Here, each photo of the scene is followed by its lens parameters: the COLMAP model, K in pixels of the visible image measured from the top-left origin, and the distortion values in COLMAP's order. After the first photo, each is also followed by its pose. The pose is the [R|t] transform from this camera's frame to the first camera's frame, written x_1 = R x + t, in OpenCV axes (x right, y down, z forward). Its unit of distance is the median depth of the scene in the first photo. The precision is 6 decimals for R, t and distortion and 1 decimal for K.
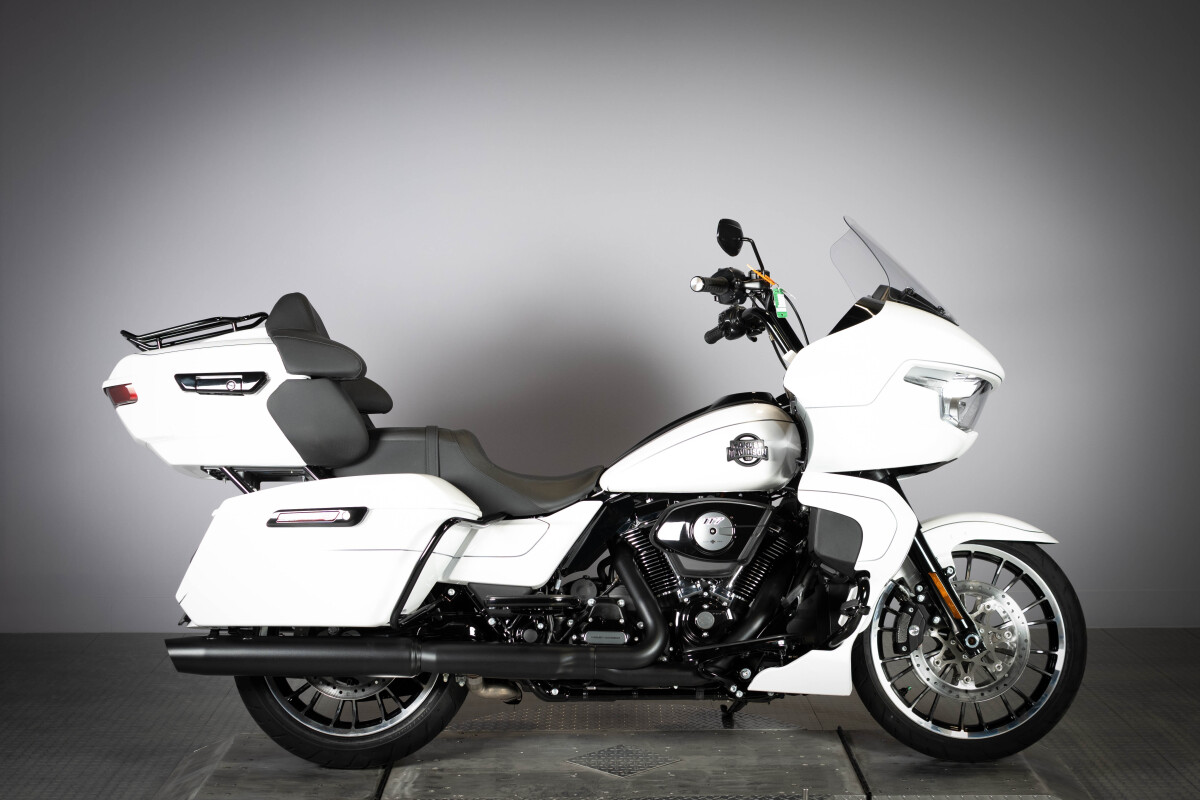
lens RADIAL K [[1900.4, 0, 600.0], [0, 1900.4, 400.0], [0, 0, 1]] dist [0.019696, 0.046418]
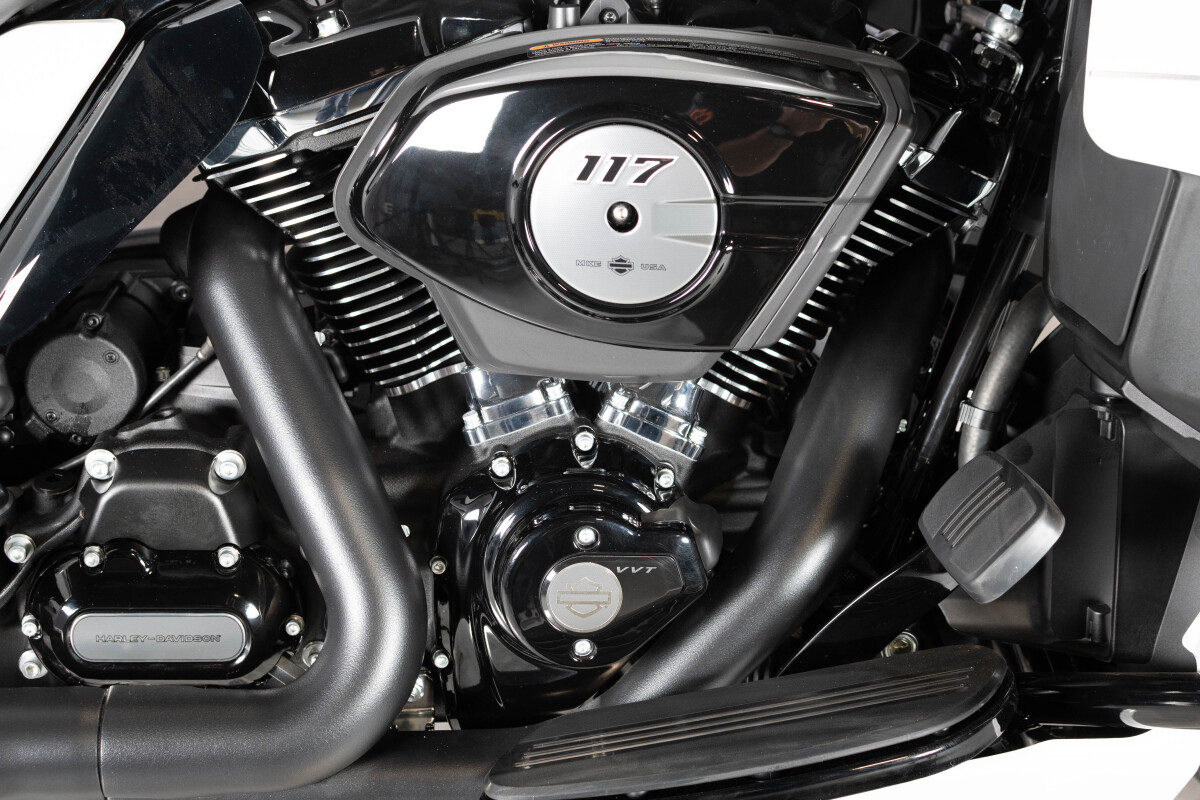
lens RADIAL K [[1900.4, 0, 600.0], [0, 1900.4, 400.0], [0, 0, 1]] dist [0.019696, 0.046418]
pose [[0.997287, -0.023658, 0.069709, 0.041474], [-0.009943, 0.894980, 0.445995, -0.006923], [-0.072939, -0.445478, 0.892317, 0.796223]]
